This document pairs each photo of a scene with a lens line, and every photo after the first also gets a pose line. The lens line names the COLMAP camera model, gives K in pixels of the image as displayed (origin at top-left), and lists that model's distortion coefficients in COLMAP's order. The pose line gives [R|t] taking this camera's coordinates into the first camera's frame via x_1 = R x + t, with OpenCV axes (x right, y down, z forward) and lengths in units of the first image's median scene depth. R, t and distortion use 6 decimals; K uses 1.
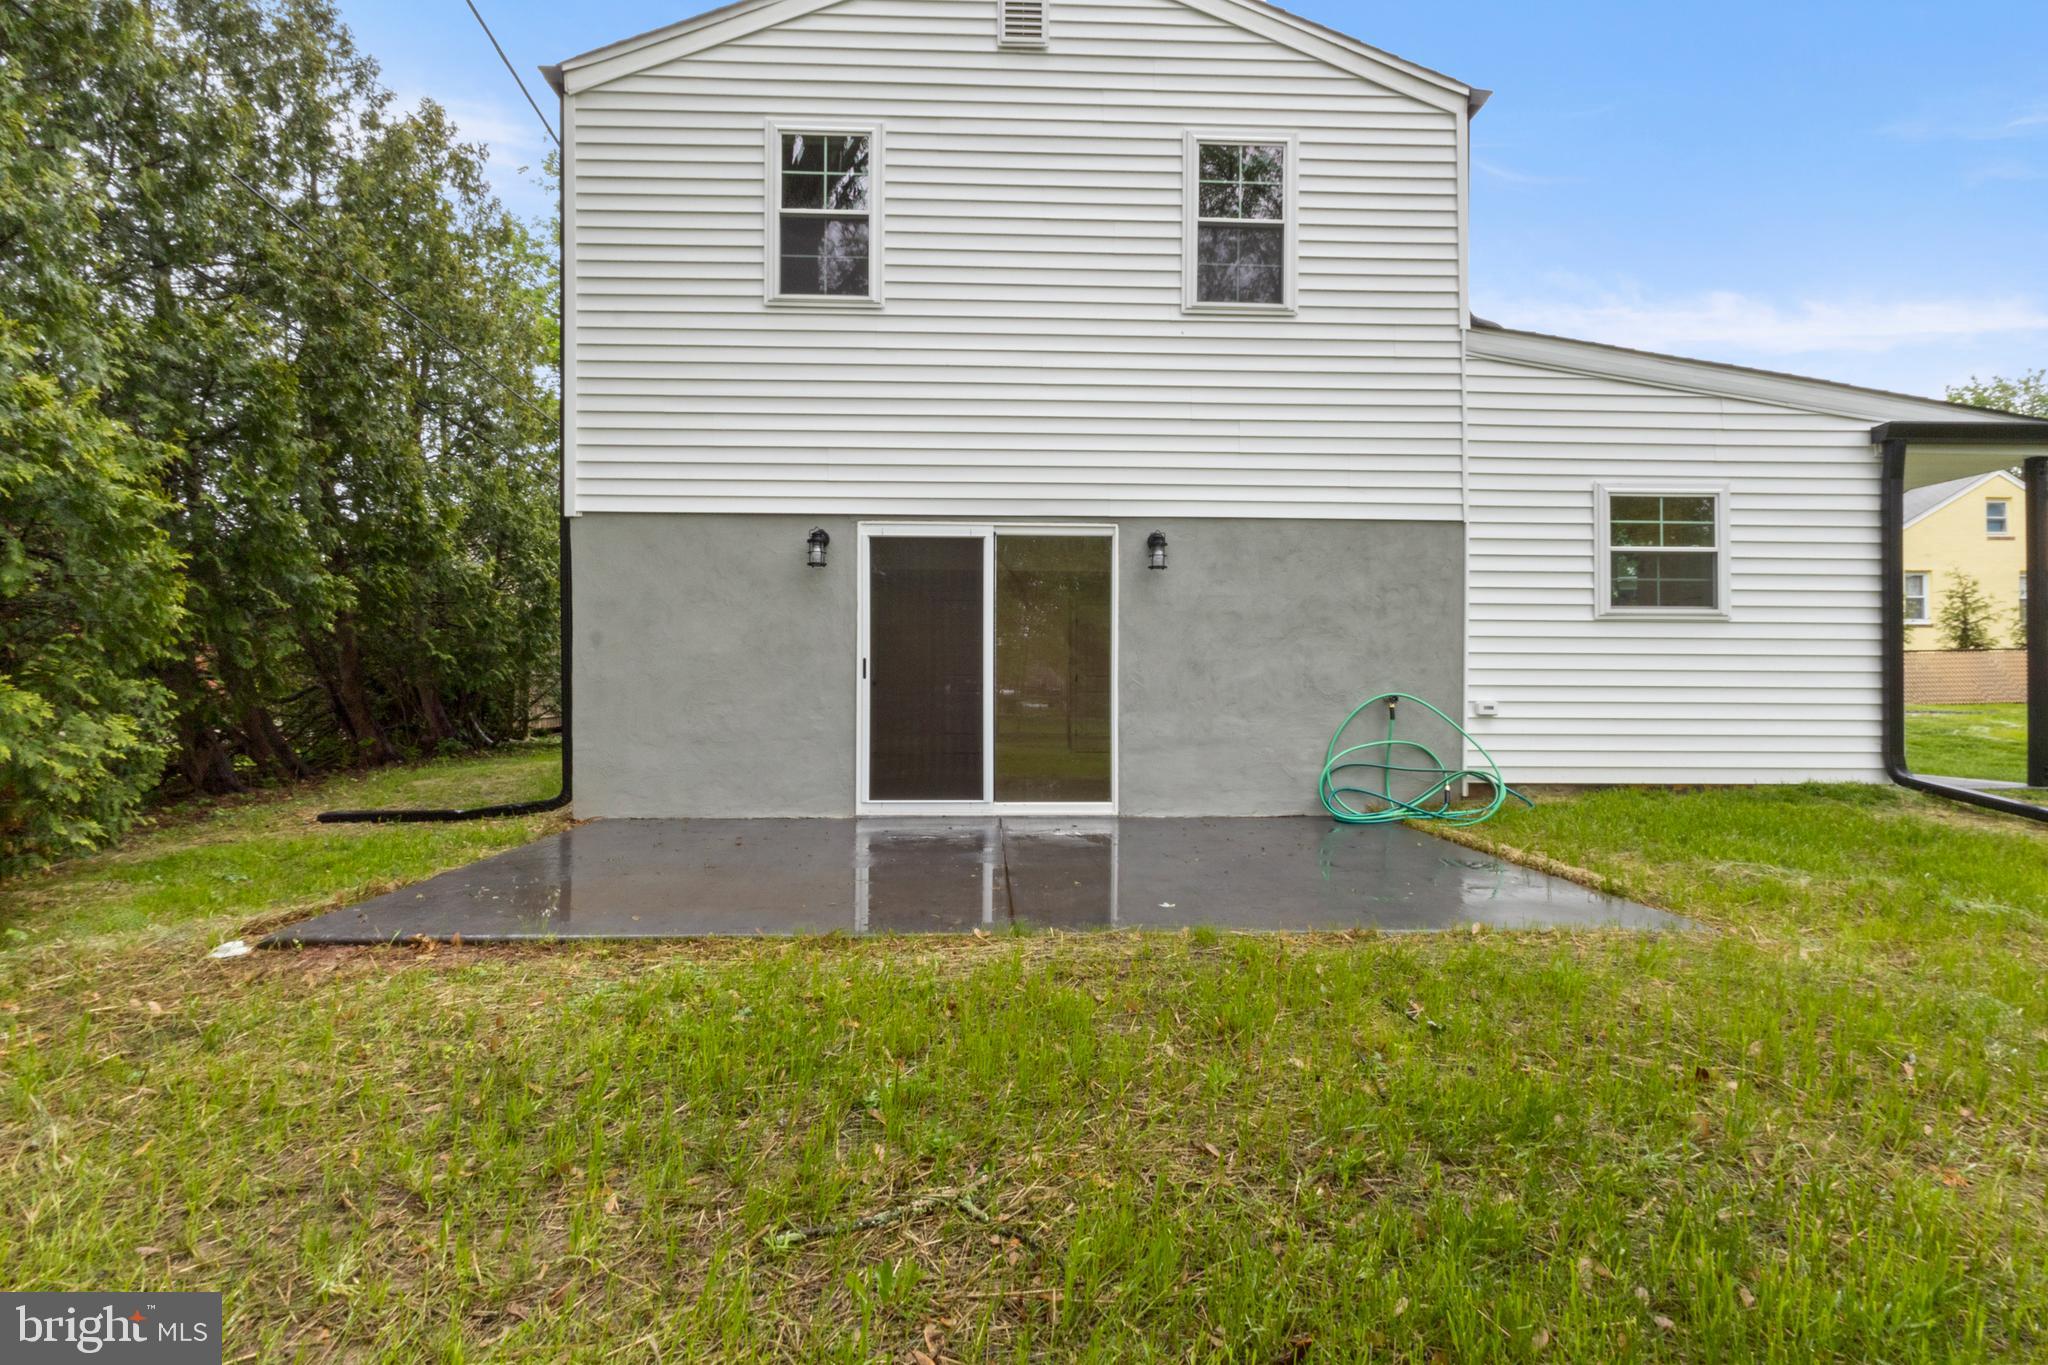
lens RADIAL K [[925.6, 0, 1025.2], [0, 925.6, 676.6], [0, 0, 1]] dist [0.000064, -0.000721]
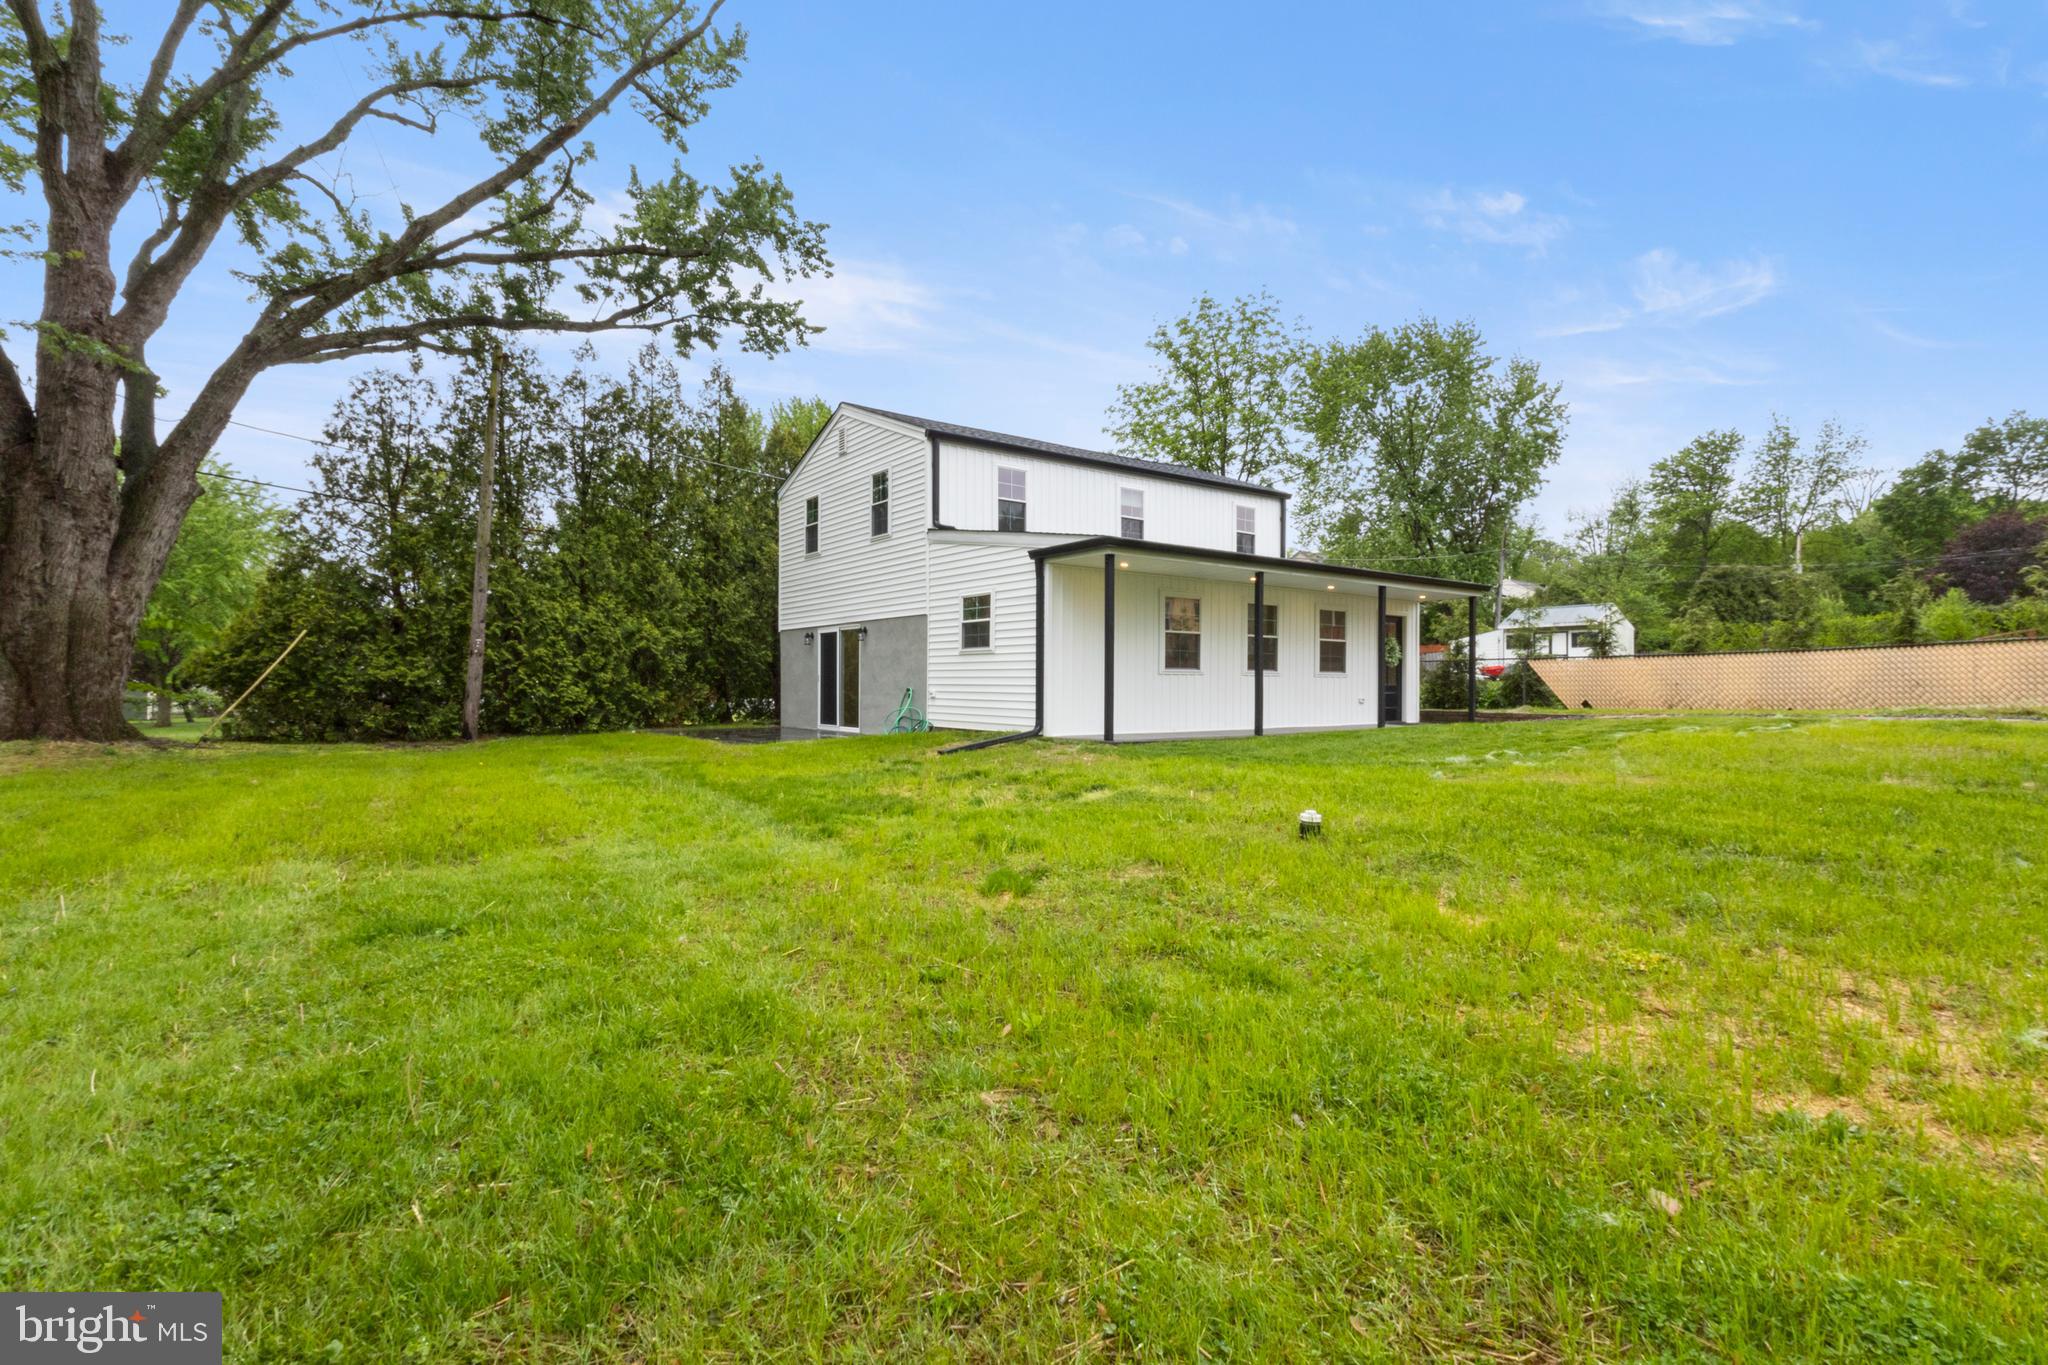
lens RADIAL K [[925.6, 0, 1025.2], [0, 925.6, 676.6], [0, 0, 1]] dist [0.000064, -0.000721]
pose [[0.564167, -0.005611, -0.825642, 2.546764], [0.006103, 0.999978, -0.002625, -0.003700], [0.825638, -0.003558, 0.564188, -0.107985]]
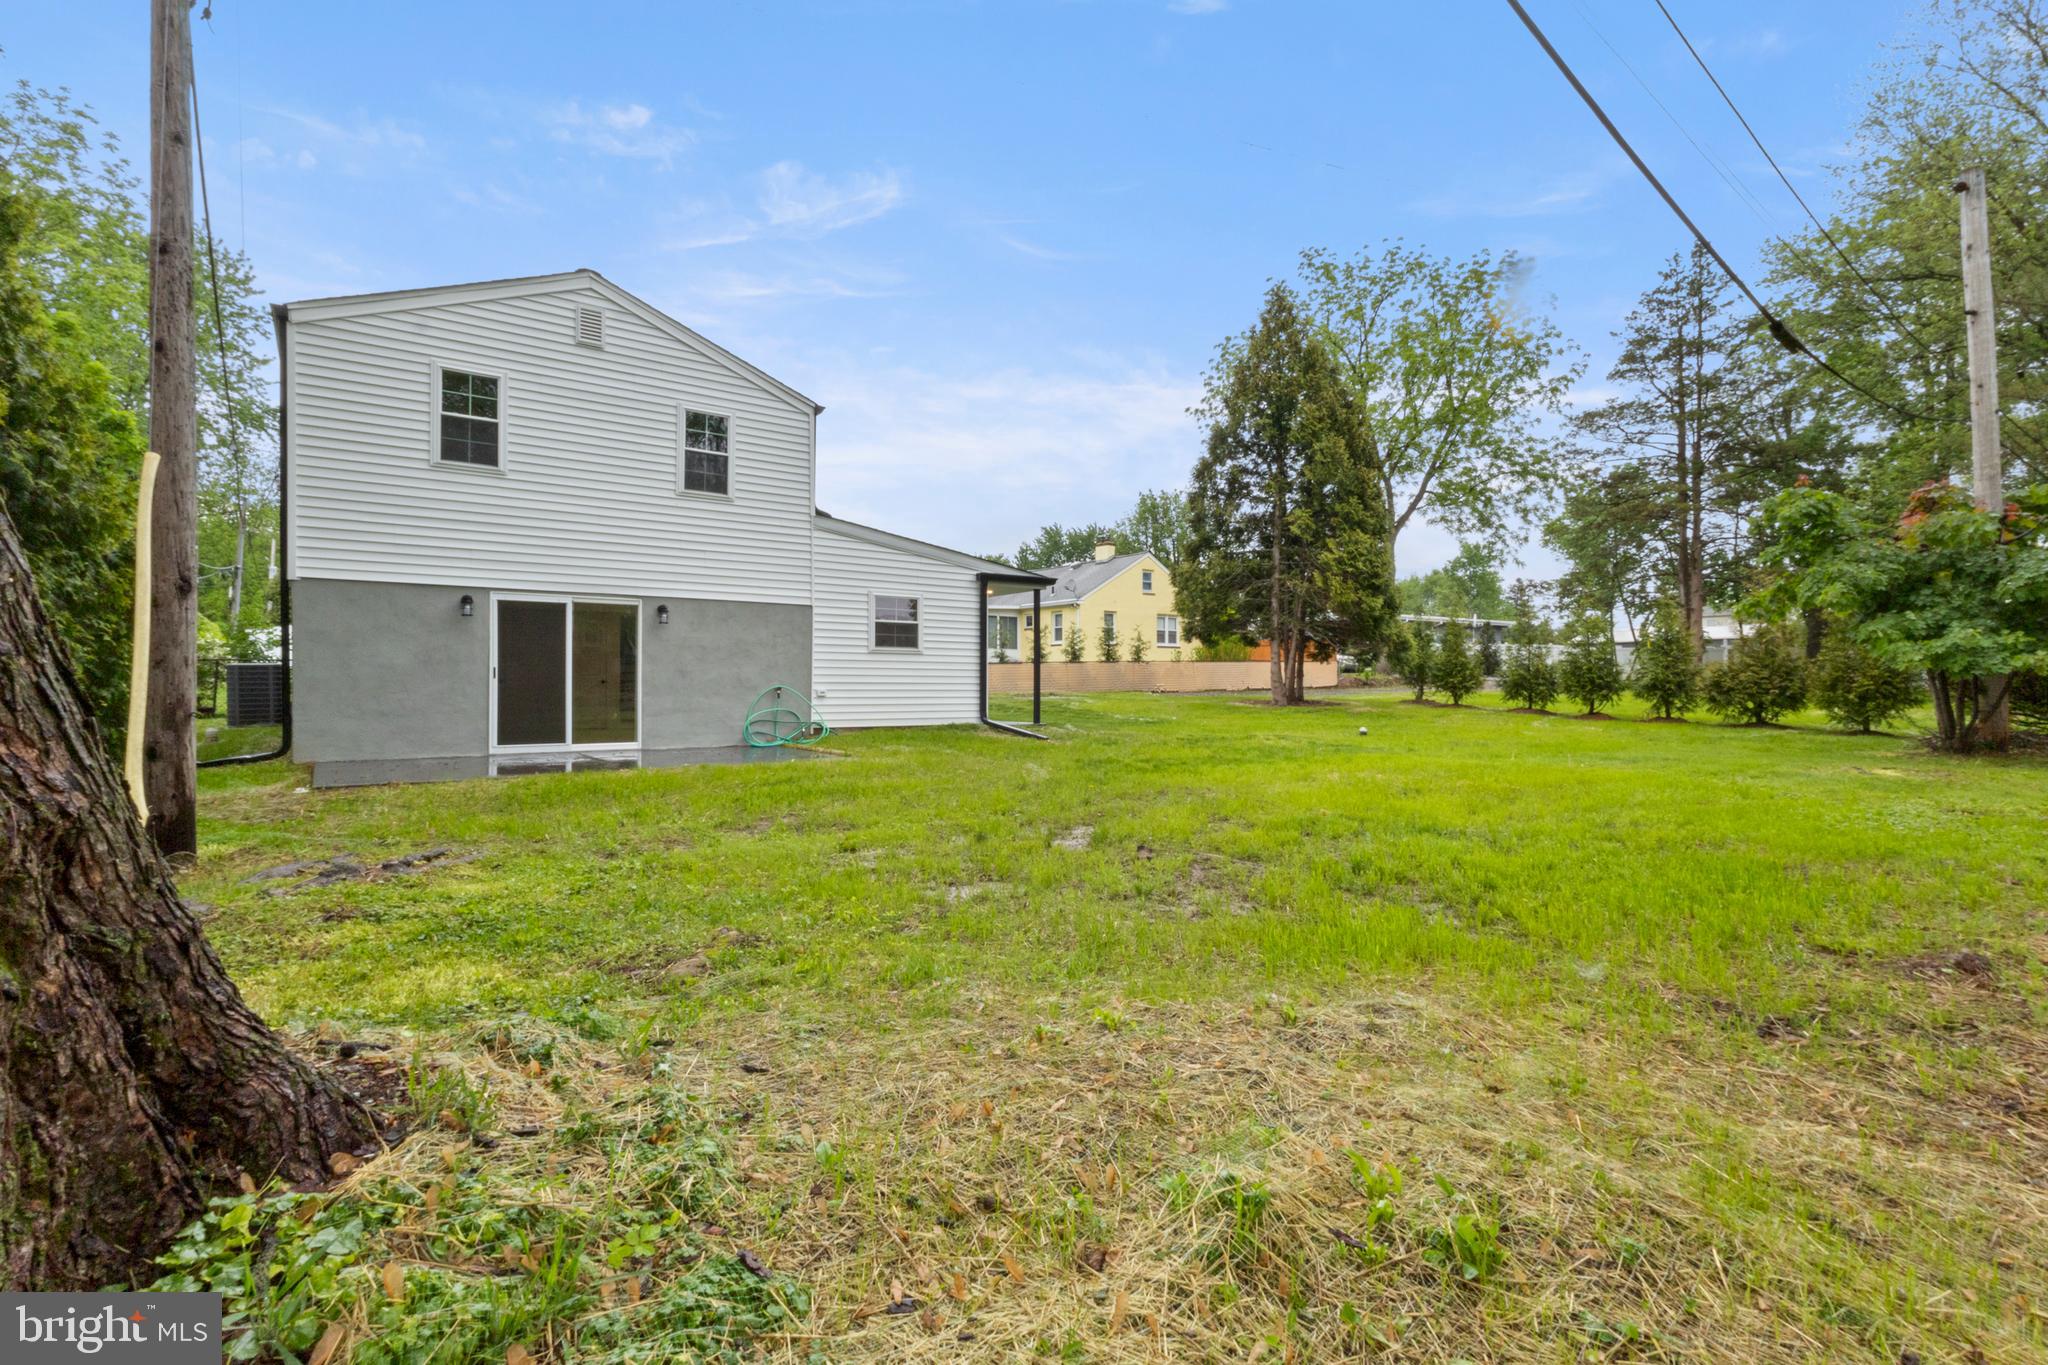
lens RADIAL K [[925.6, 0, 1025.2], [0, 925.6, 676.6], [0, 0, 1]] dist [0.000064, -0.000721]
pose [[0.823257, 0.003695, 0.567656, -0.336331], [-0.006224, 0.999977, 0.002517, -0.012202], [-0.567634, -0.005605, 0.823262, -1.050201]]
